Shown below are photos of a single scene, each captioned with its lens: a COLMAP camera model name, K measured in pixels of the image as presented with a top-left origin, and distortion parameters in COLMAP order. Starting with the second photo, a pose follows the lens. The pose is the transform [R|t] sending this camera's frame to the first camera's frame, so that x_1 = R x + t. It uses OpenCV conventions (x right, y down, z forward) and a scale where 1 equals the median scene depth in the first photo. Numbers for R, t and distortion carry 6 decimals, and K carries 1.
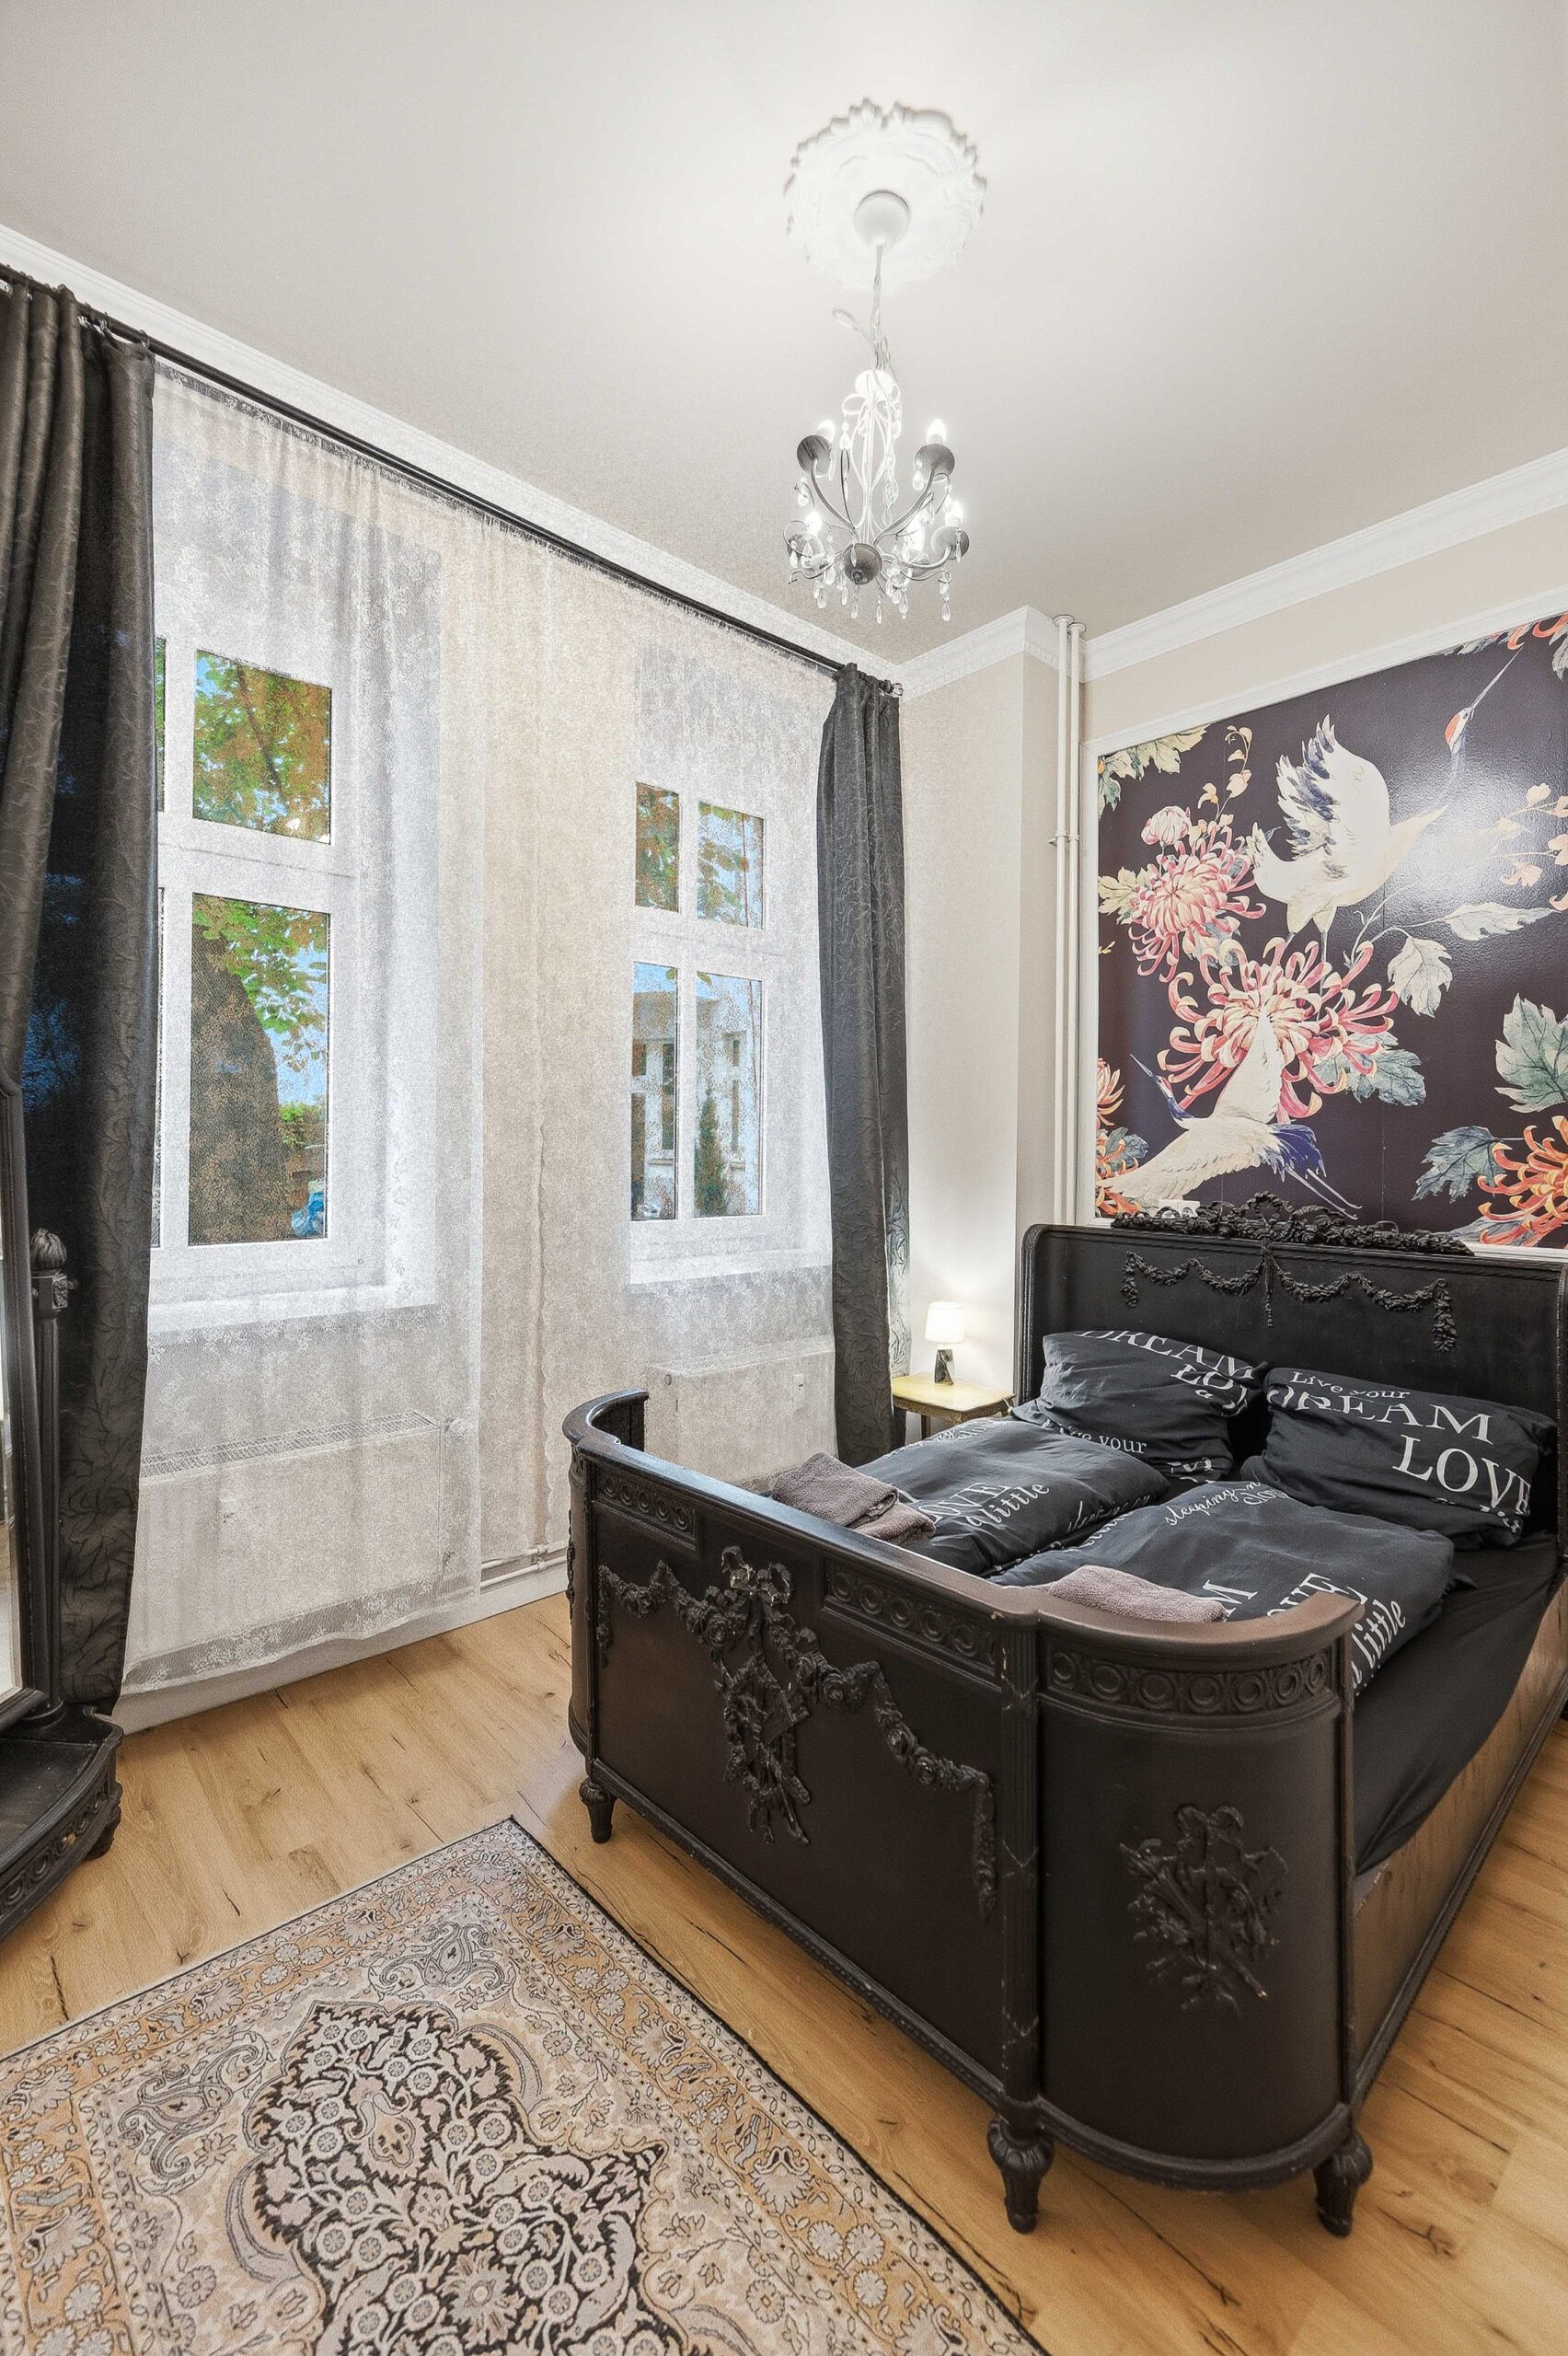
lens RADIAL K [[1034.8, 0, 815.1], [0, 1034.8, 1124.4], [0, 0, 1]] dist [-0.000153, -0.000341]
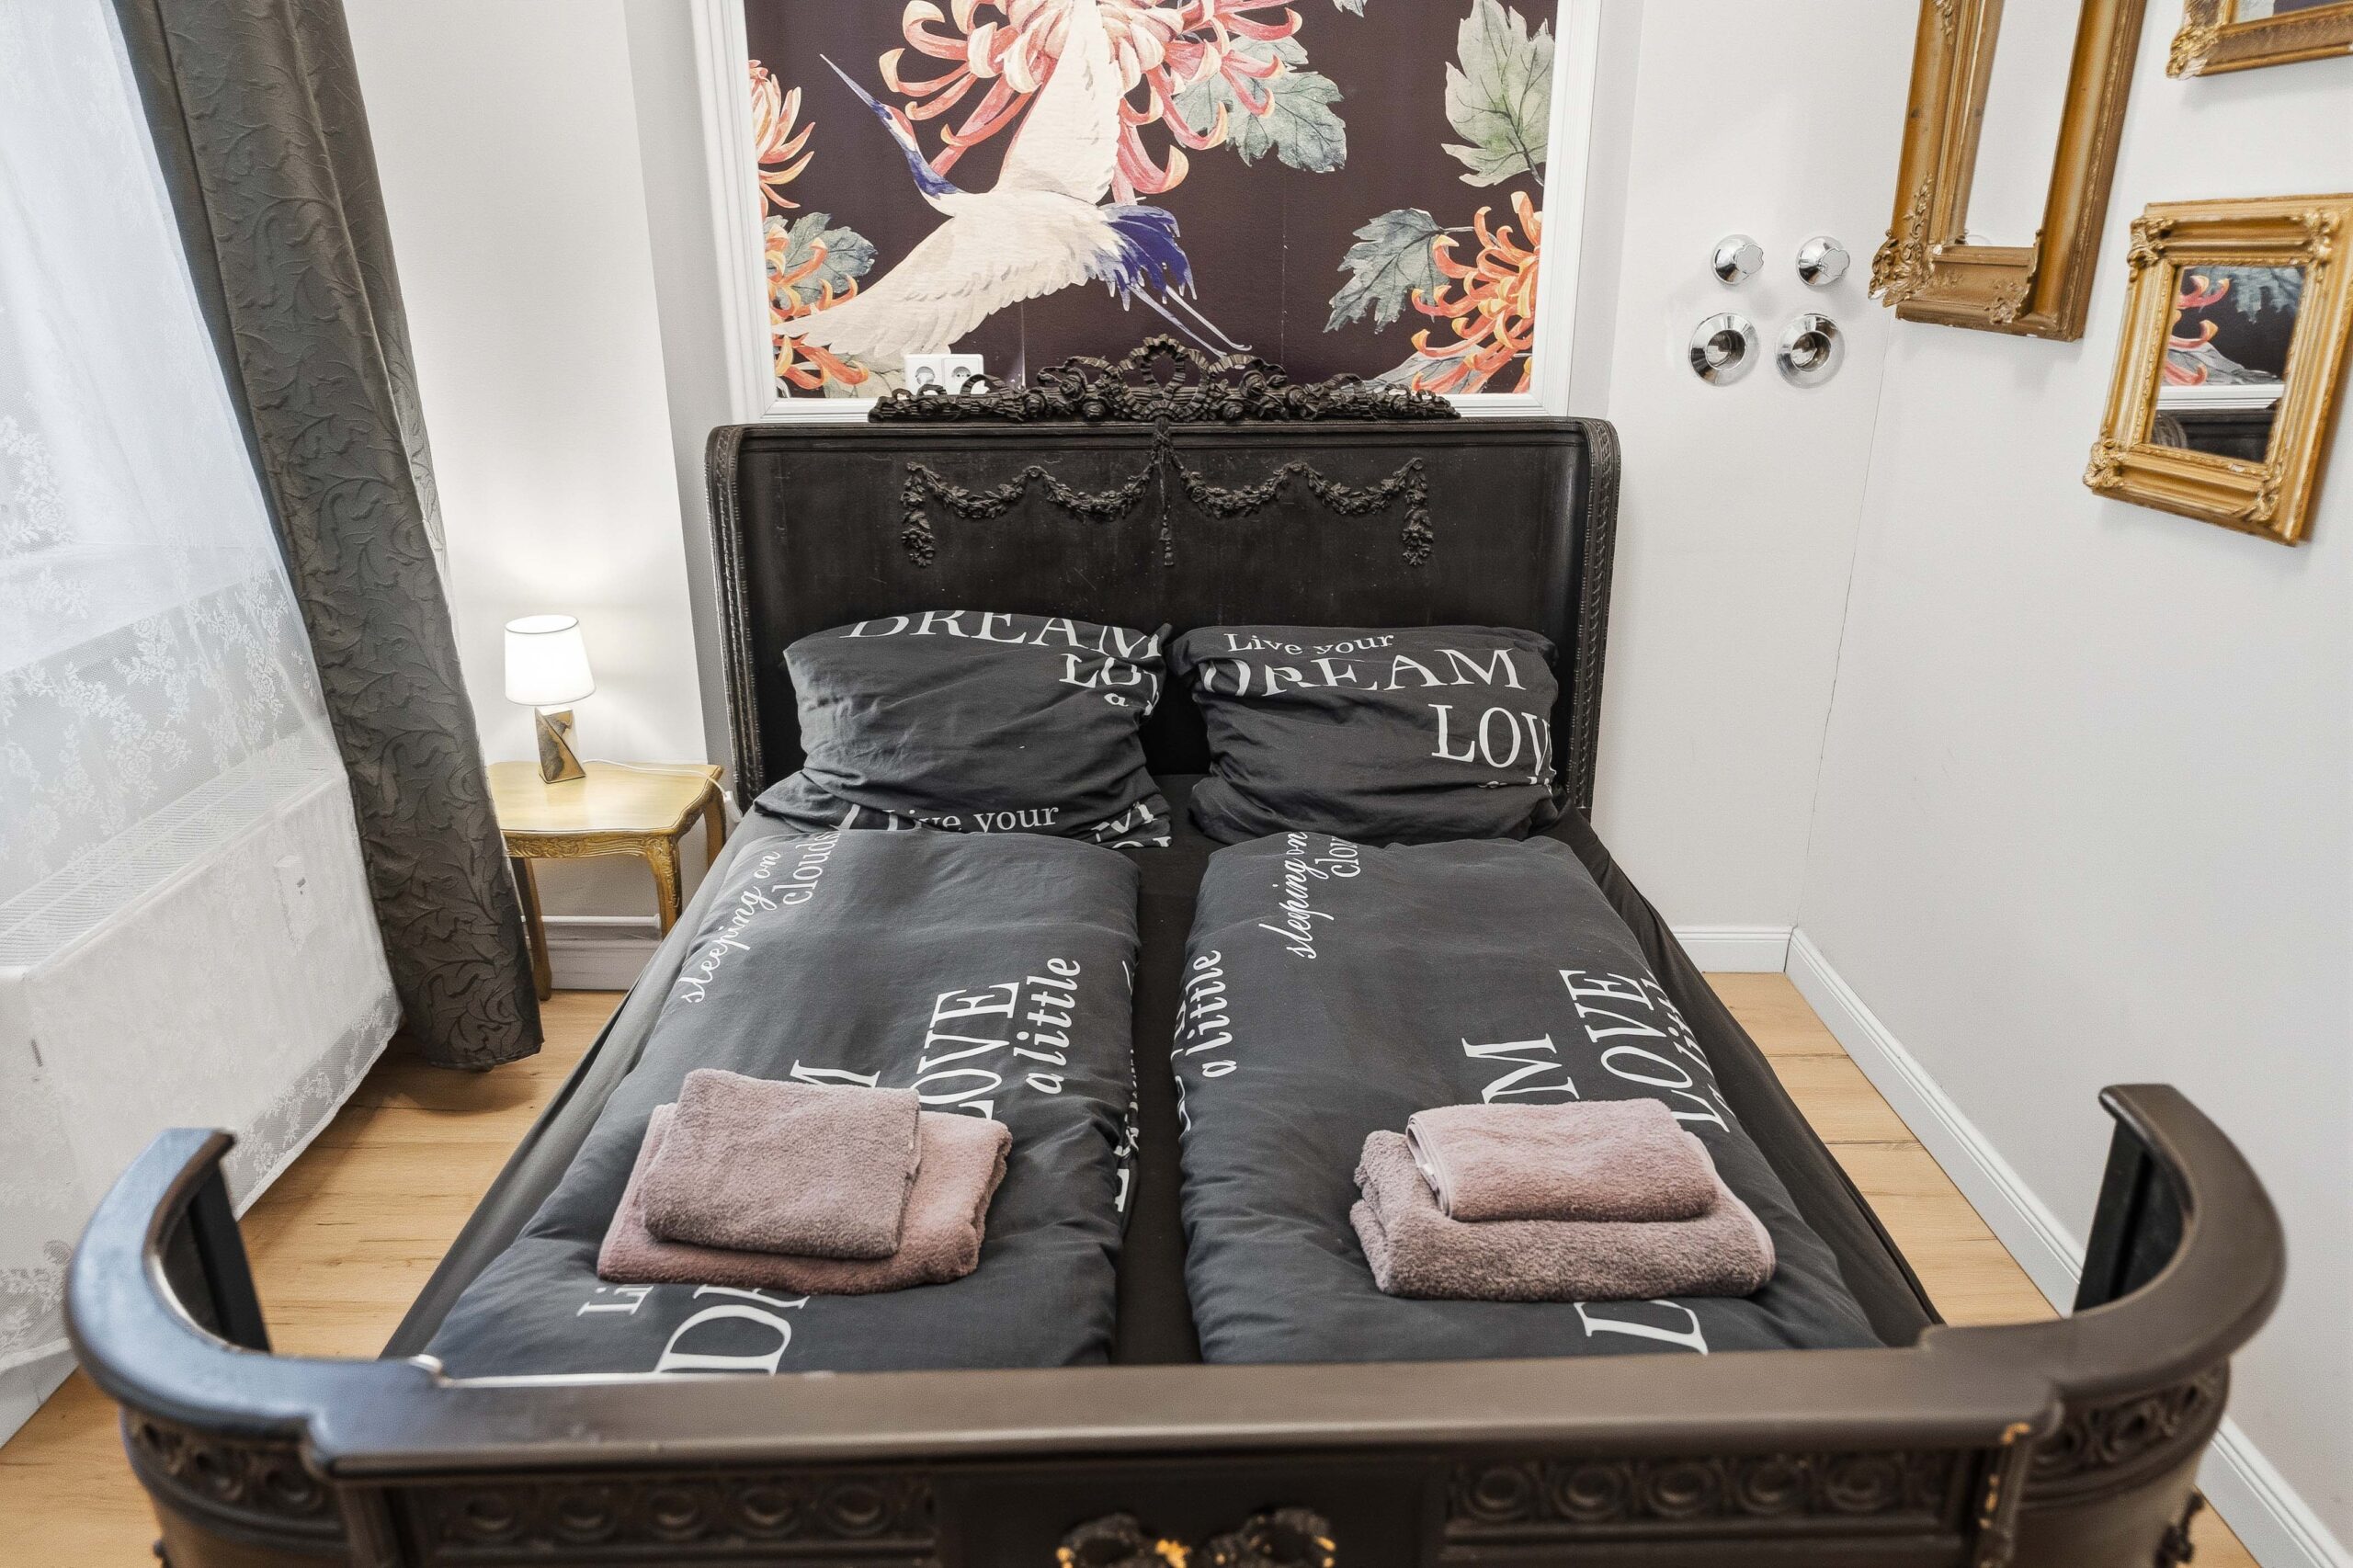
lens RADIAL K [[1559.0, 0, 1176.7], [0, 1559.0, 765.7], [0, 0, 1]] dist [0.000705, 0.000871]
pose [[0.692628, -0.255505, 0.674525, -0.199724], [0.000058, 0.935178, 0.354179, -0.017131], [-0.721295, -0.245275, 0.647745, 0.382065]]
